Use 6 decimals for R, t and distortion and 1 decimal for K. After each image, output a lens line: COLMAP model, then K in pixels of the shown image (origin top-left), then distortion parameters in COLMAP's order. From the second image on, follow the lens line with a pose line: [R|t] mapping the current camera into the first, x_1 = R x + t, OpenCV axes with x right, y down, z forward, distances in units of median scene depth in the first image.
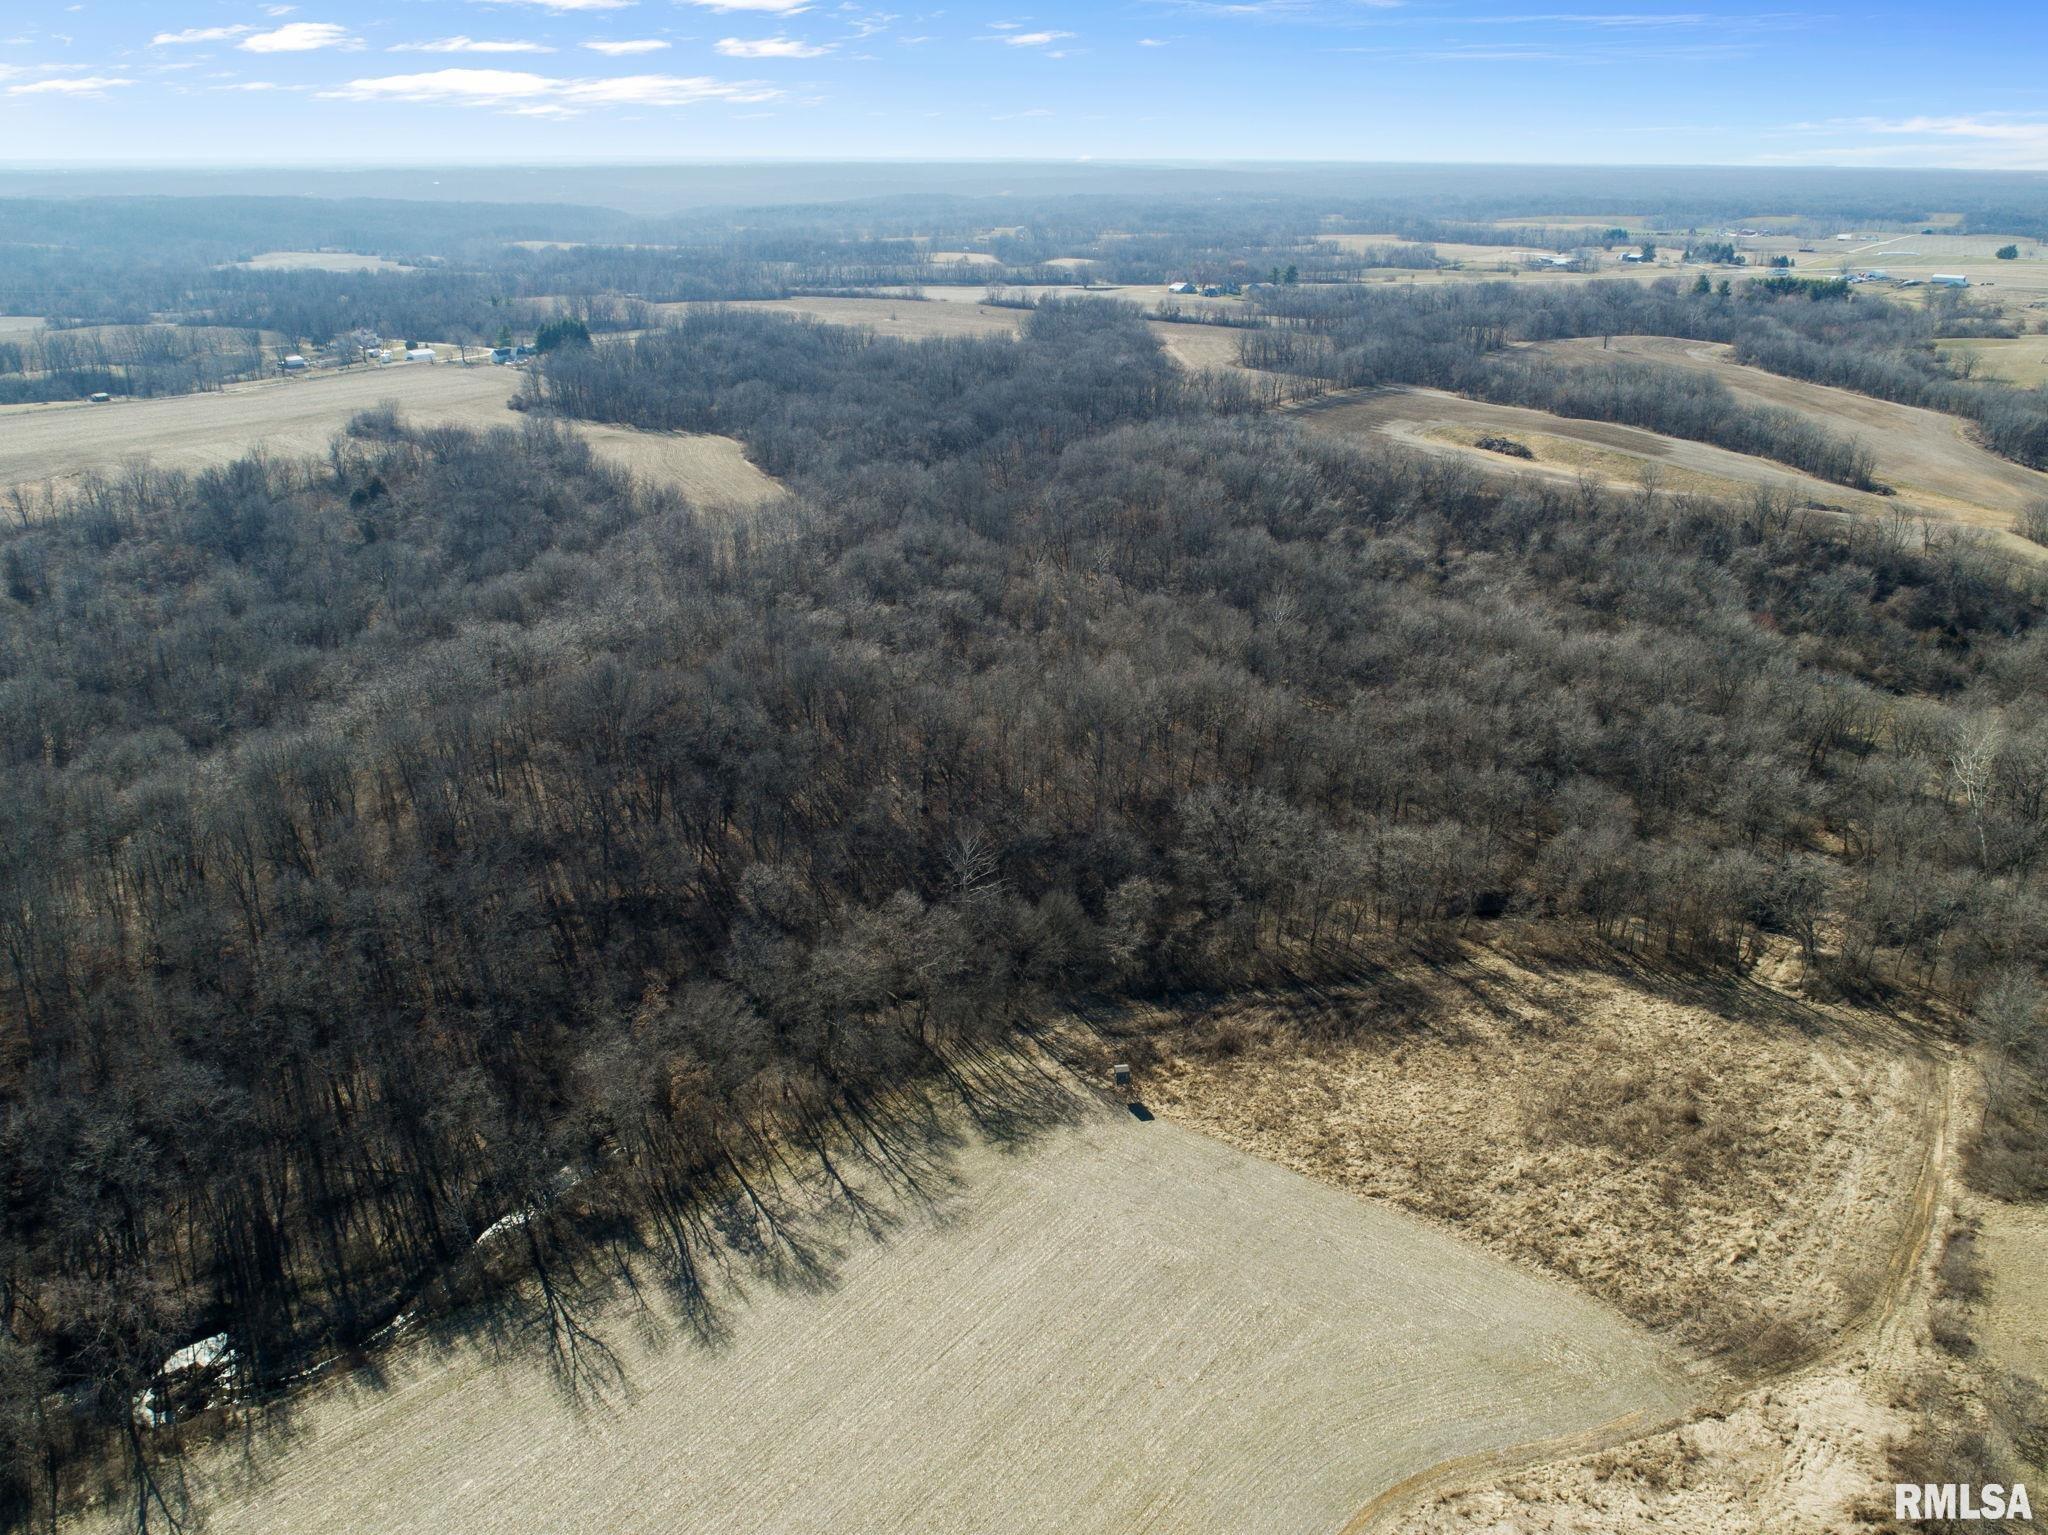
lens RADIAL K [[1605.0, 0, 1024.0], [0, 1605.0, 767.5], [0, 0, 1]] dist [-0.023507, 0.012093]
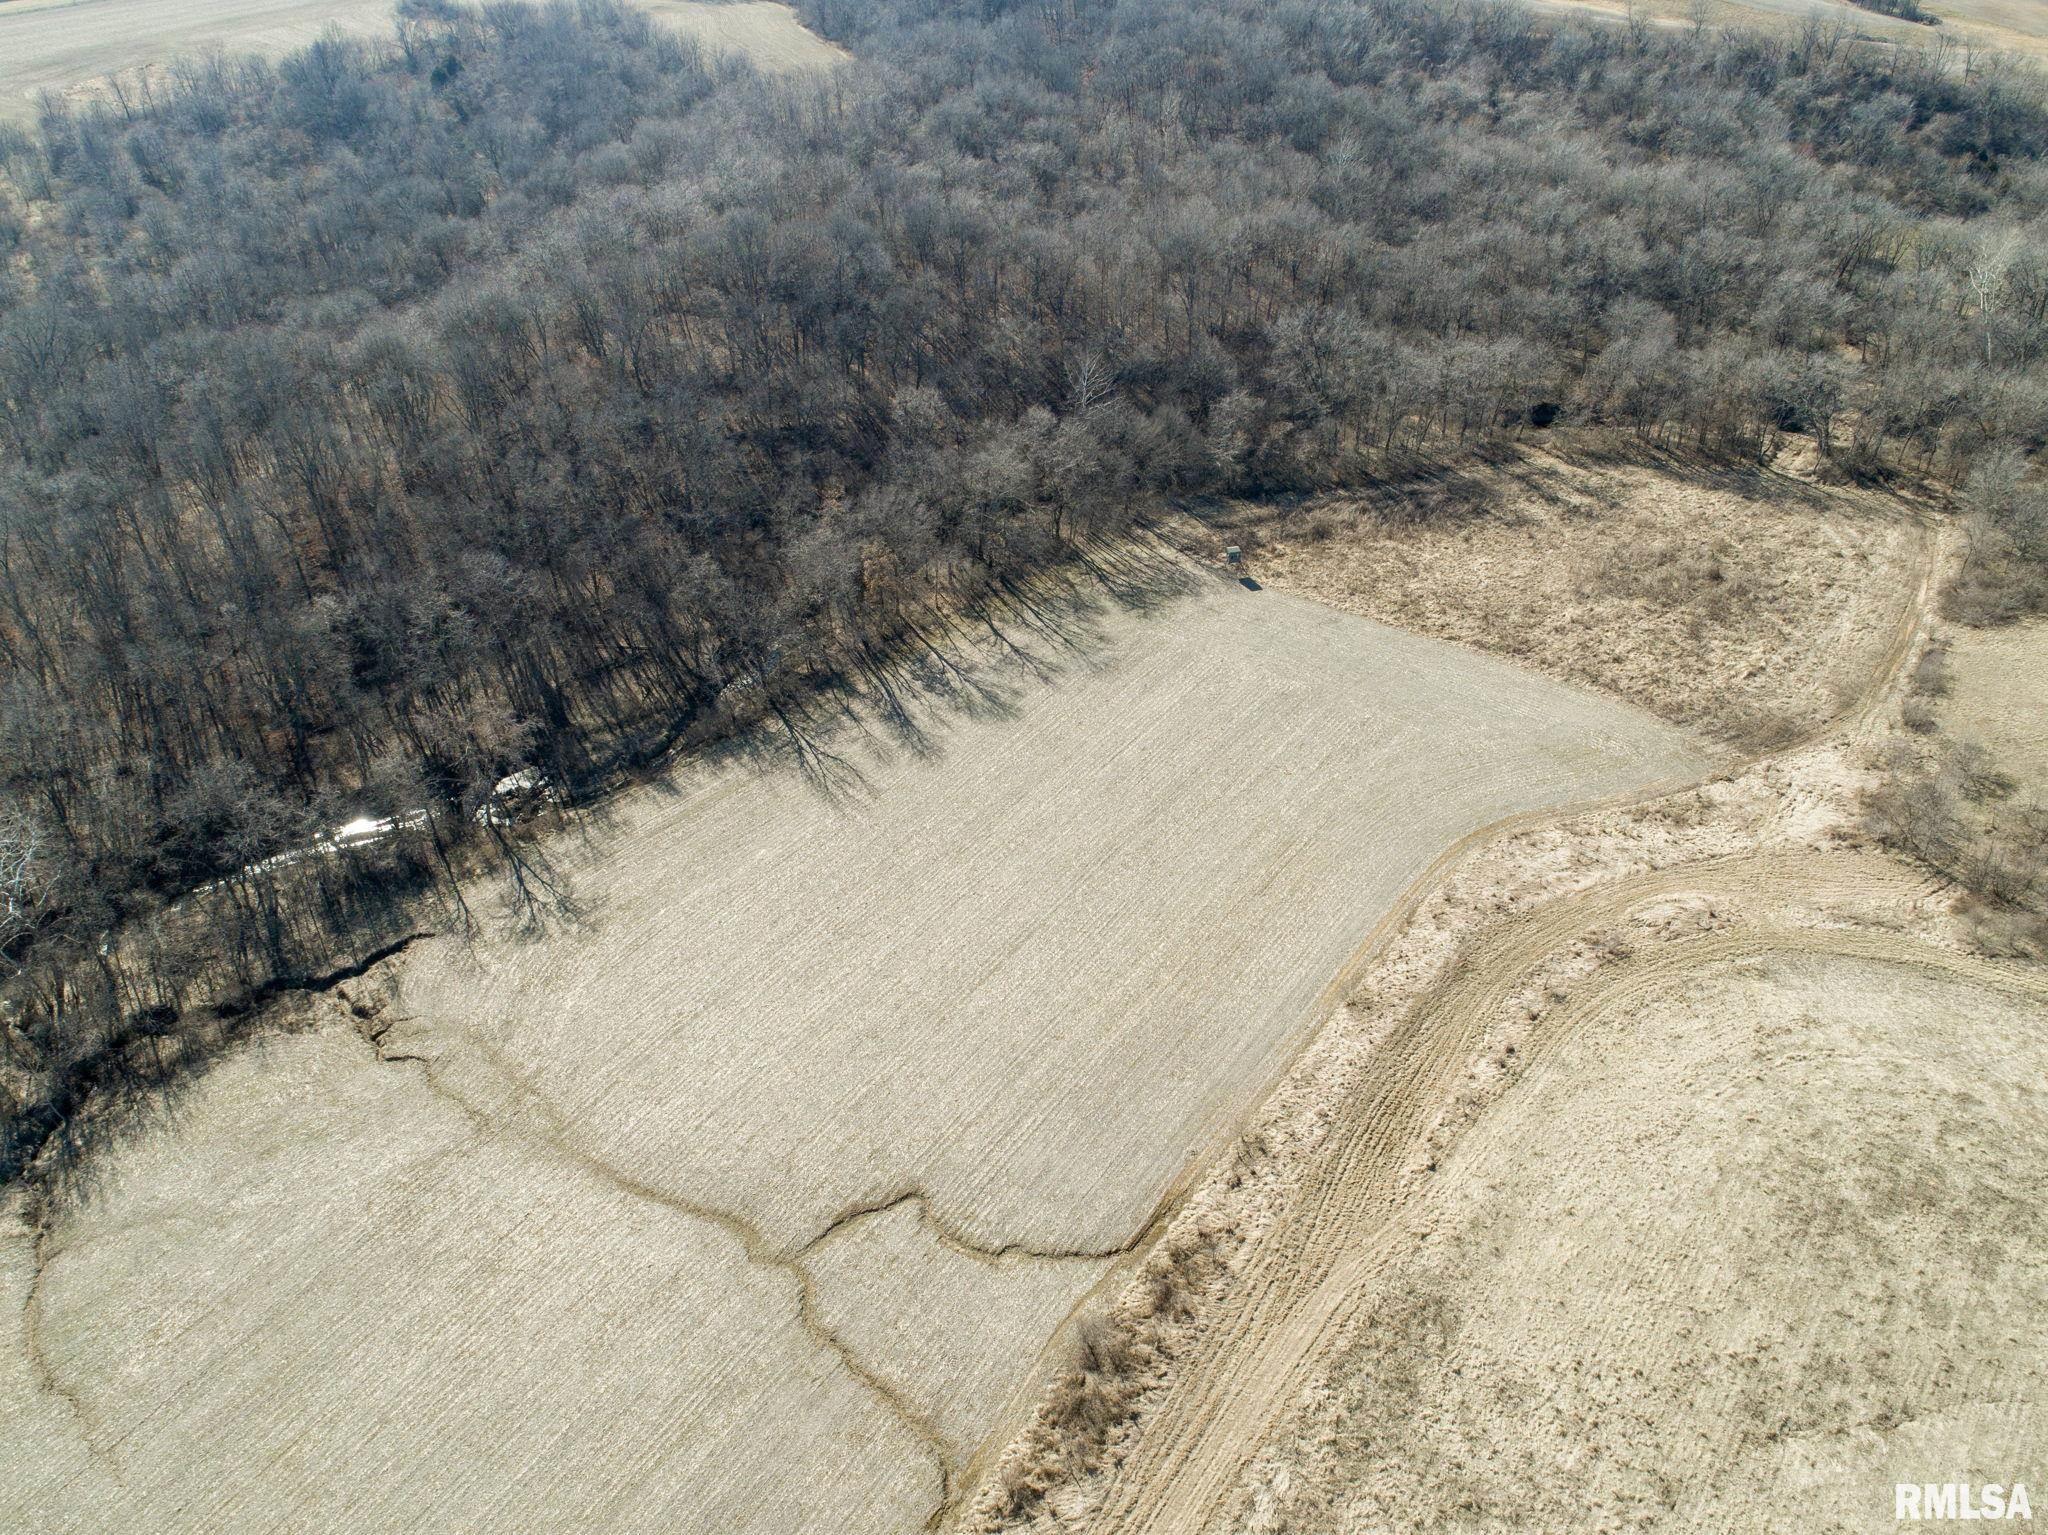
lens RADIAL K [[1542.2, 0, 1024.0], [0, 1542.2, 767.5], [0, 0, 1]] dist [-0.025552, 0.012037]
pose [[0.999451, -0.029472, -0.015167, -0.075031], [0.032363, 0.966550, 0.254427, 0.045719], [0.007161, -0.254778, 0.966973, -0.129849]]
